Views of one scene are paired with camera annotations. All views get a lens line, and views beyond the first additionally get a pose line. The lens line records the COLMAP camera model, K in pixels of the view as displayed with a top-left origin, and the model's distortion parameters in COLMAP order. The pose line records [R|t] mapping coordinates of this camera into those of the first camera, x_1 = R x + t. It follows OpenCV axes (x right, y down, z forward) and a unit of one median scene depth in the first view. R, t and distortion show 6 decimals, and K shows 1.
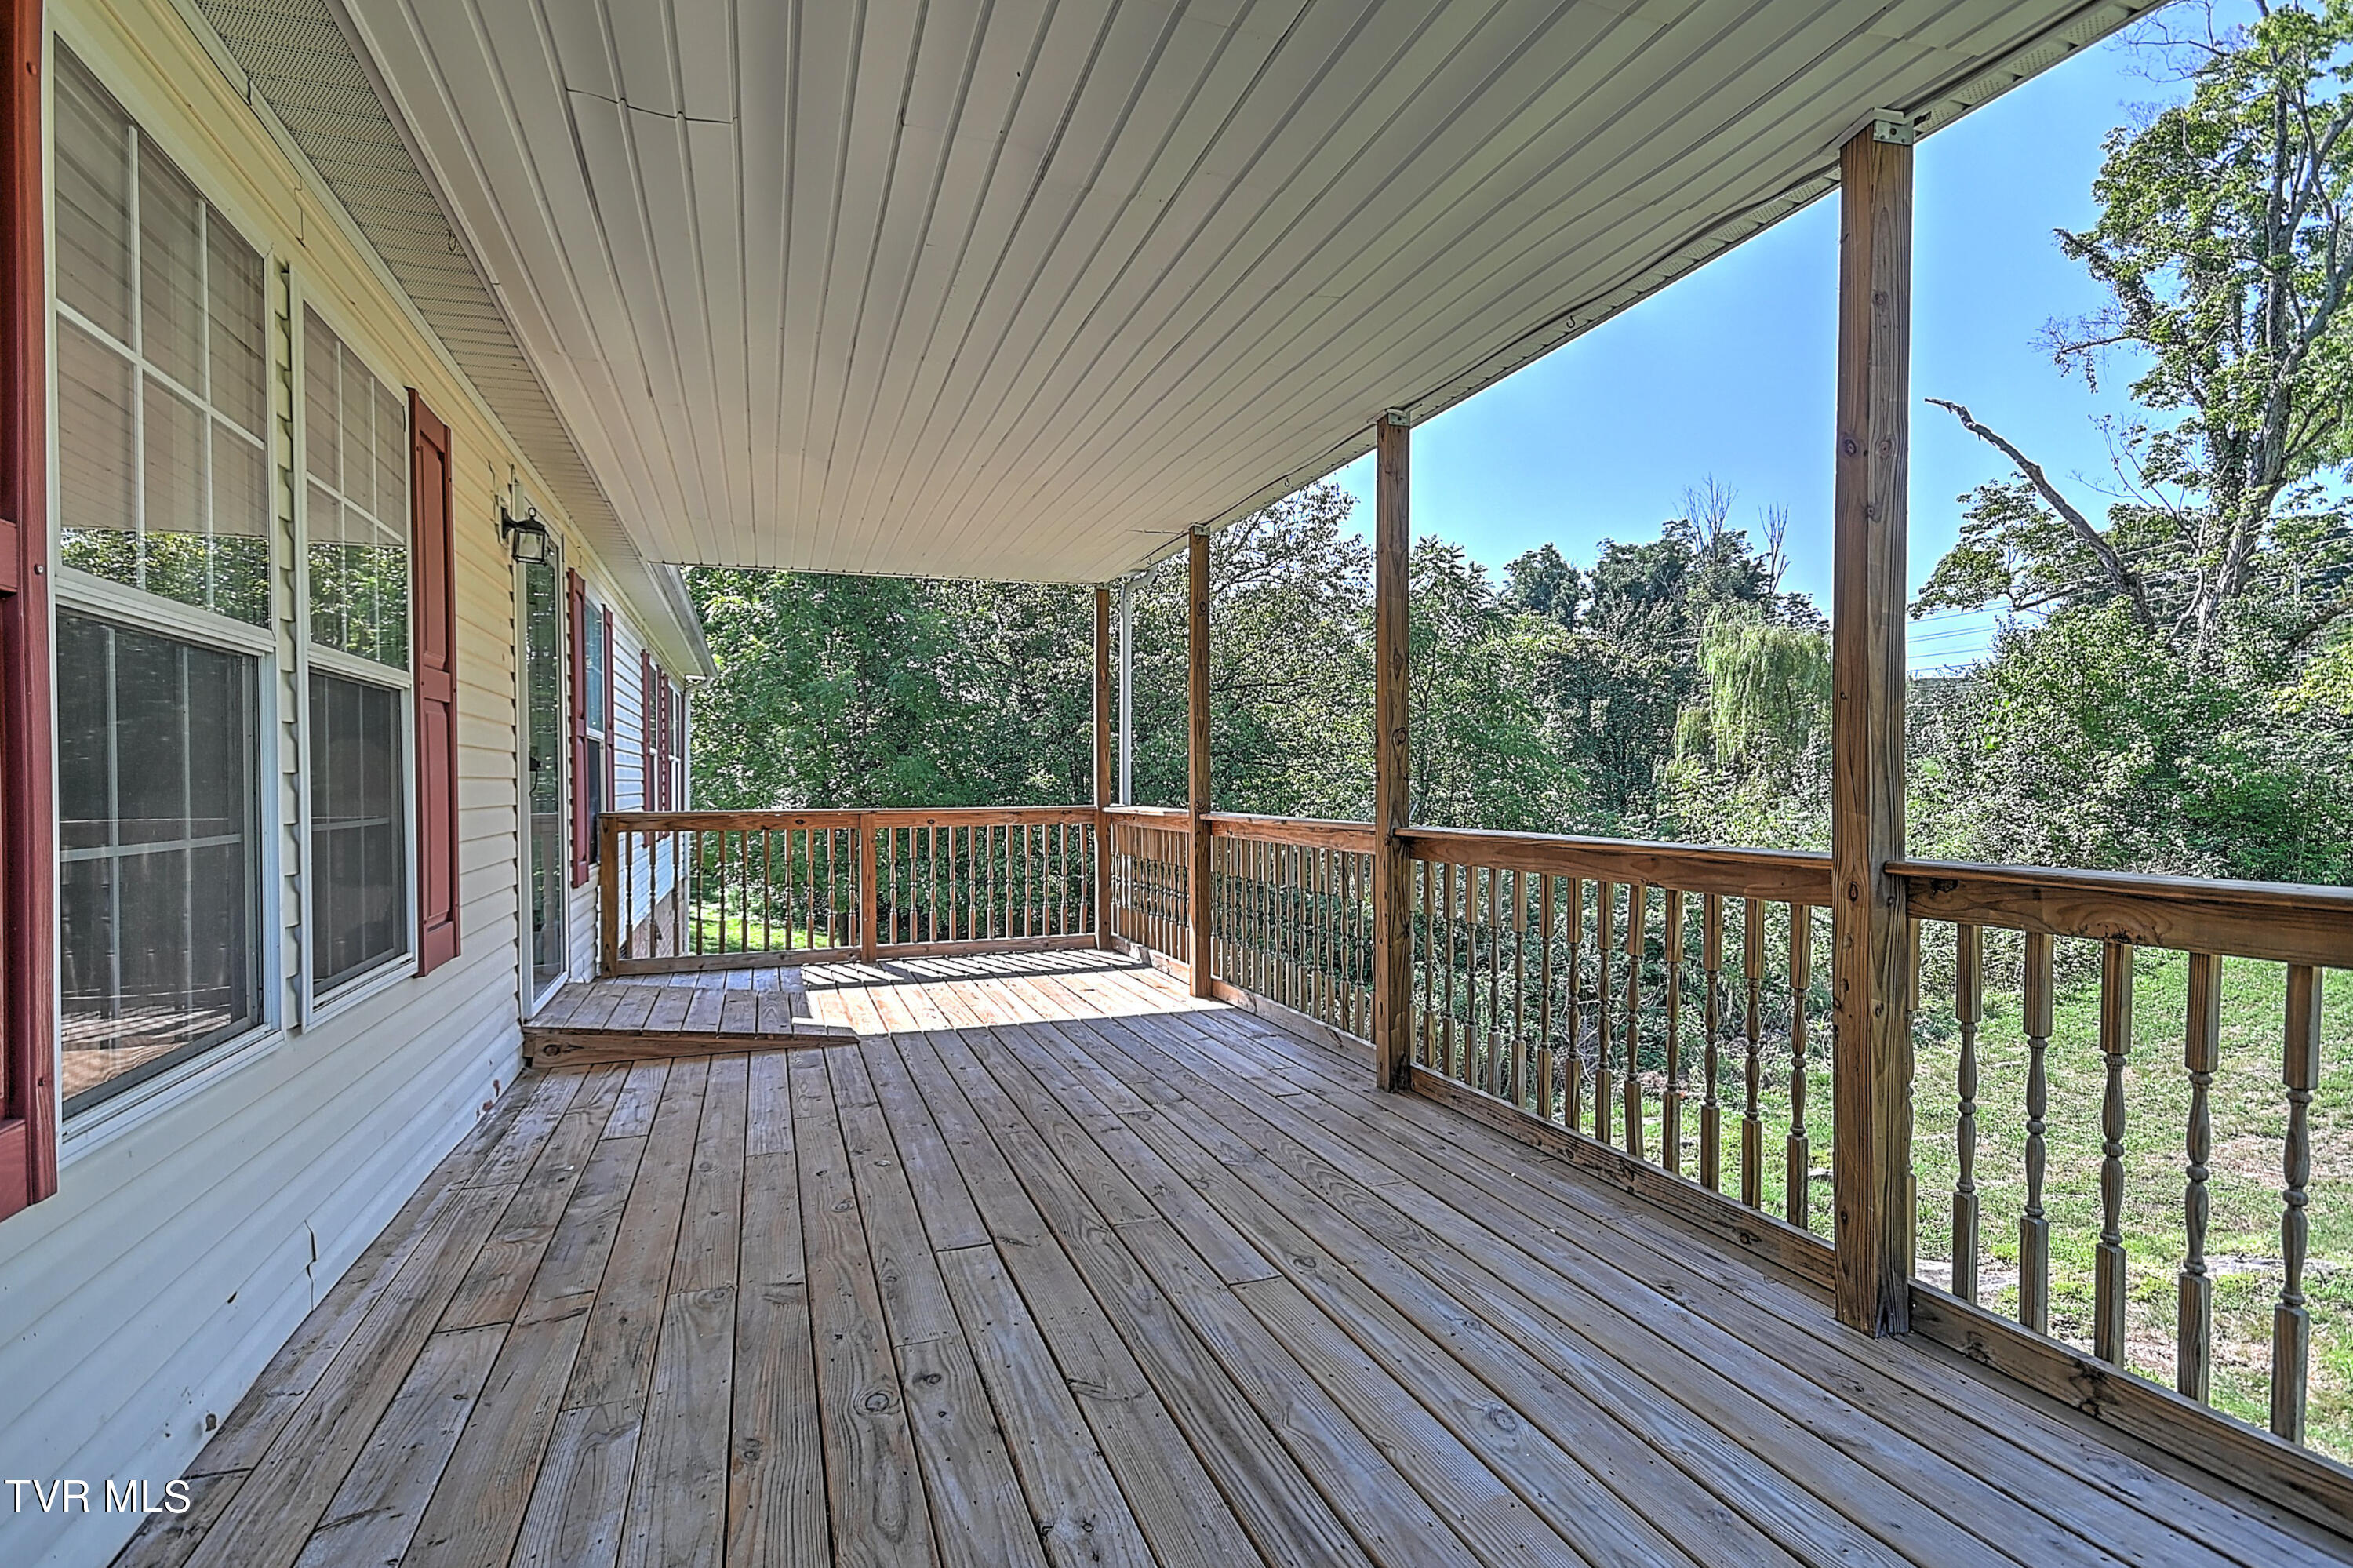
lens RADIAL K [[1127.7, 0, 1168.8], [0, 1127.7, 787.6], [0, 0, 1]] dist [0.026784, -0.000283]
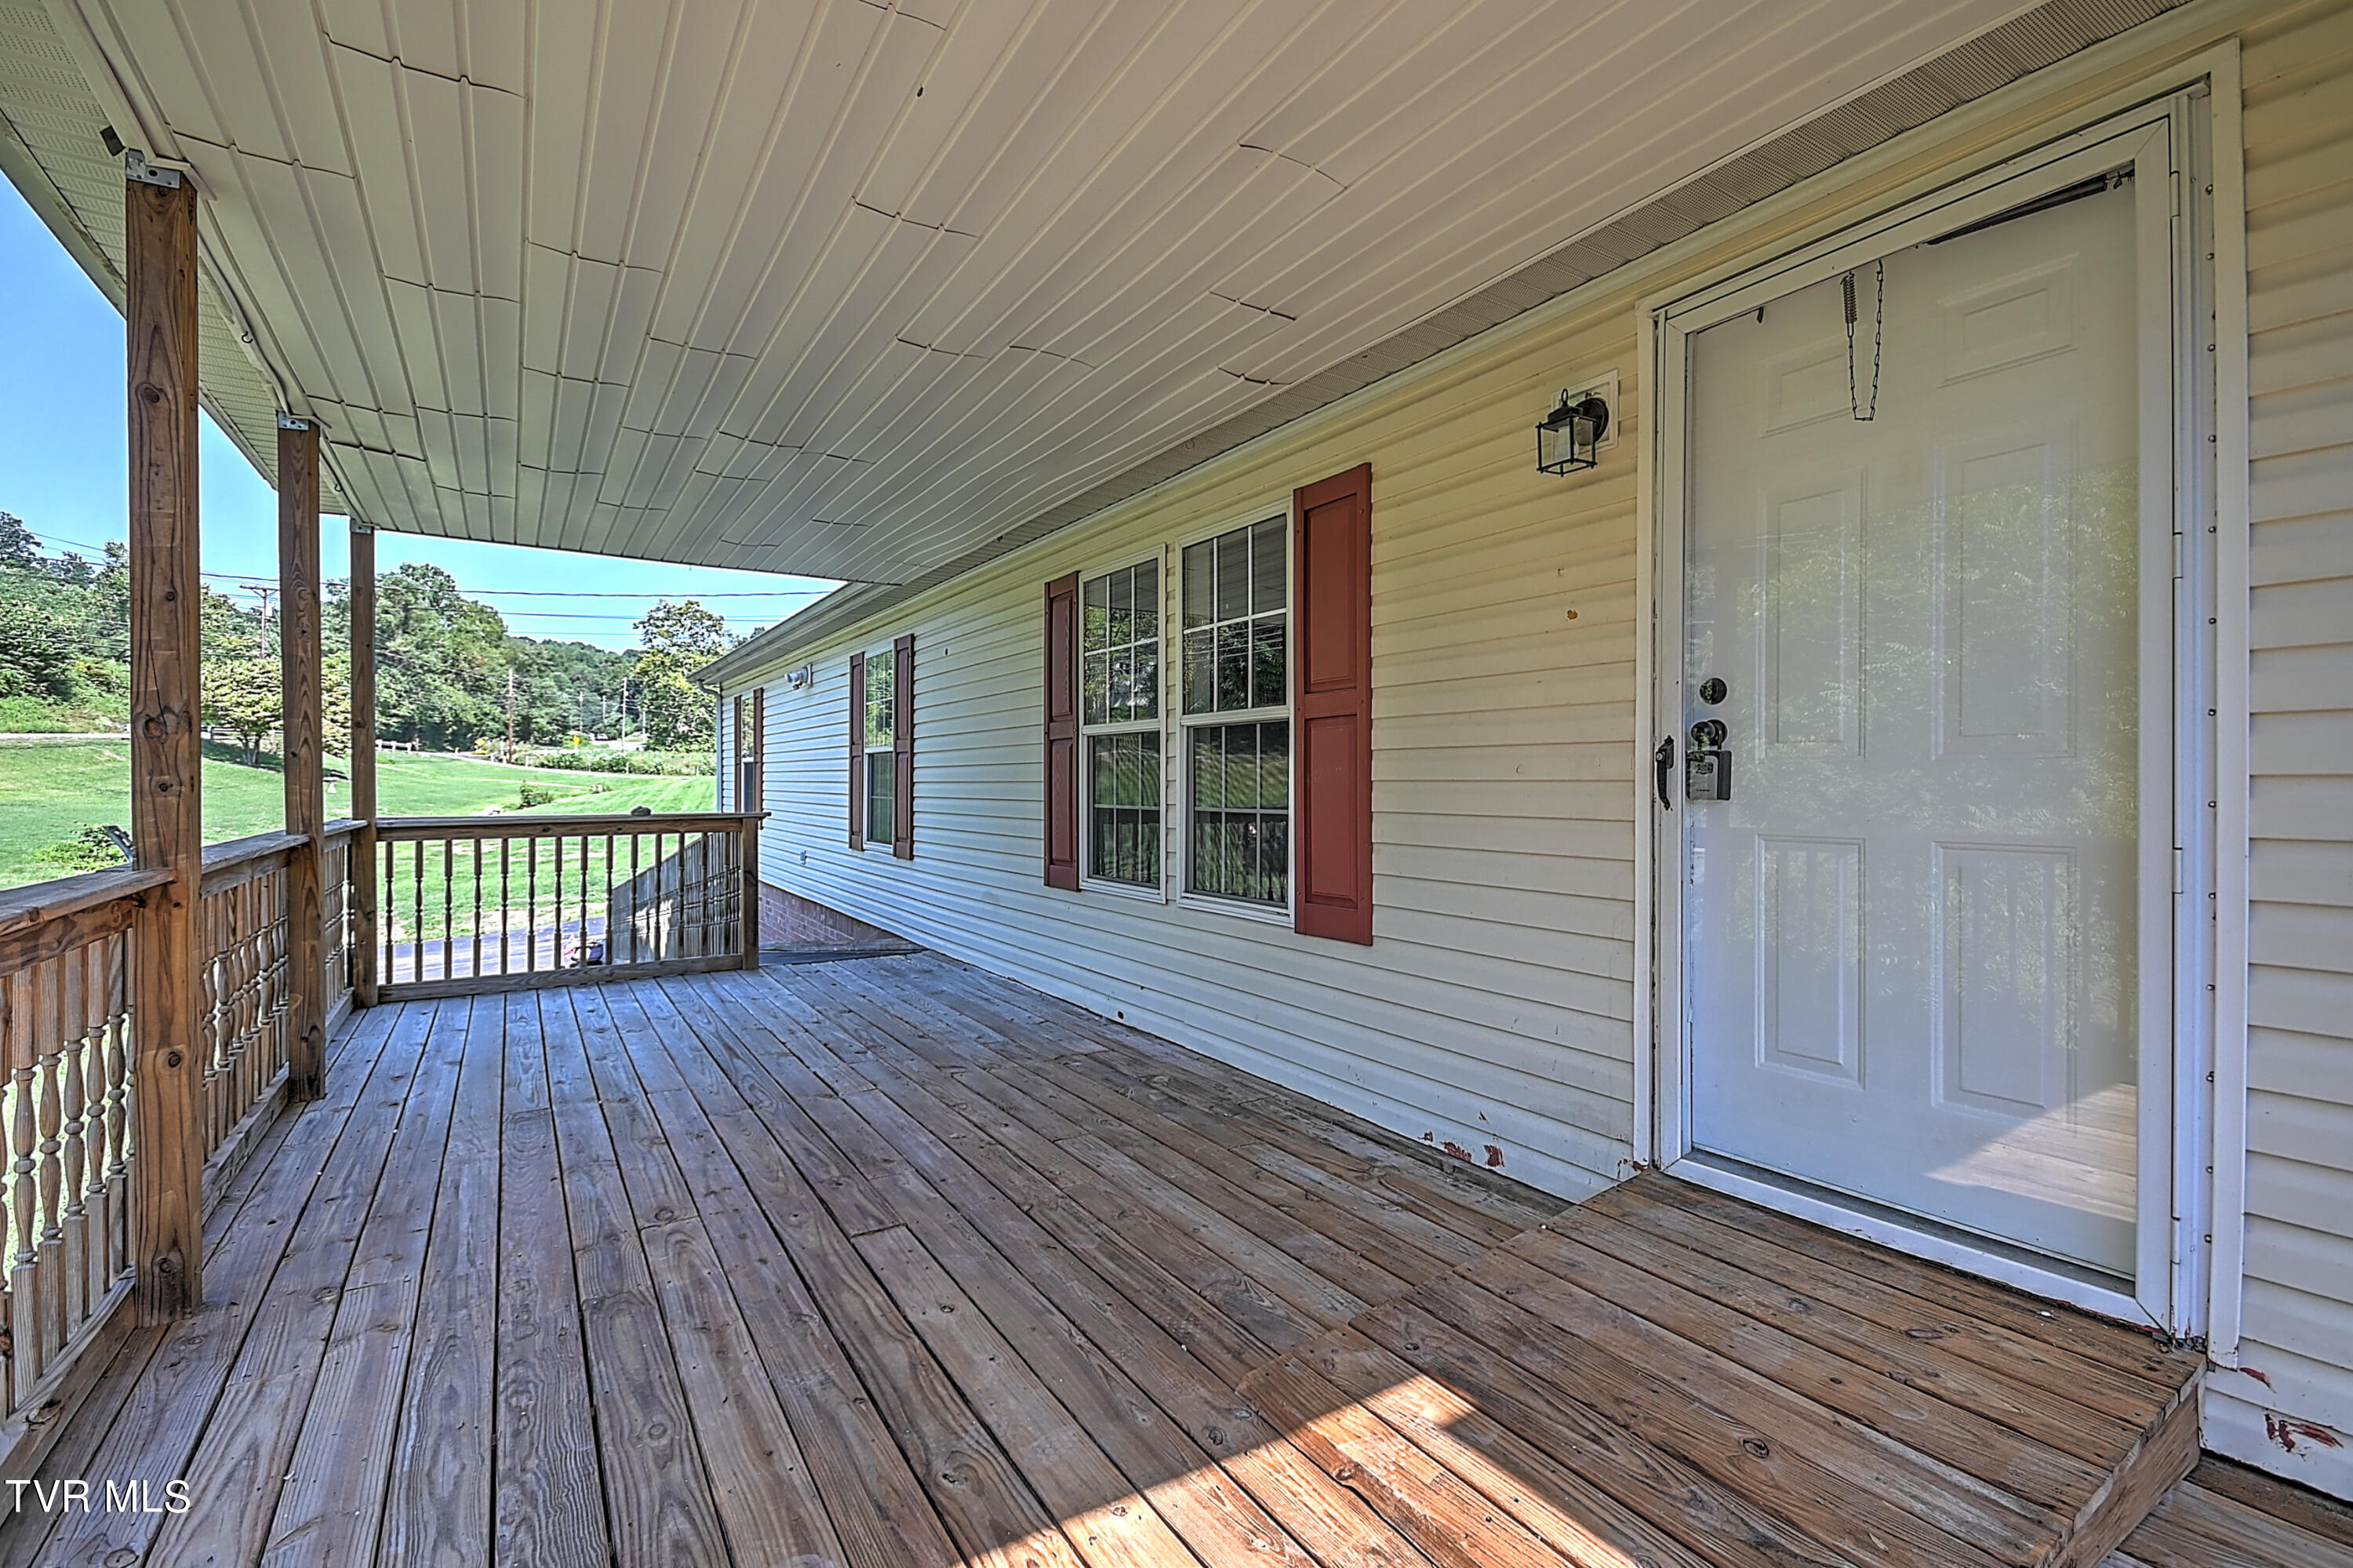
lens RADIAL K [[1042.3, 0, 1169.0], [0, 1042.3, 778.0], [0, 0, 1]] dist [0.026370, -0.013689]
pose [[-0.977735, 0.004004, -0.209803, -0.236429], [0.004002, 0.999992, 0.000434, -0.013840], [0.209803, -0.000416, -0.977744, 1.981342]]
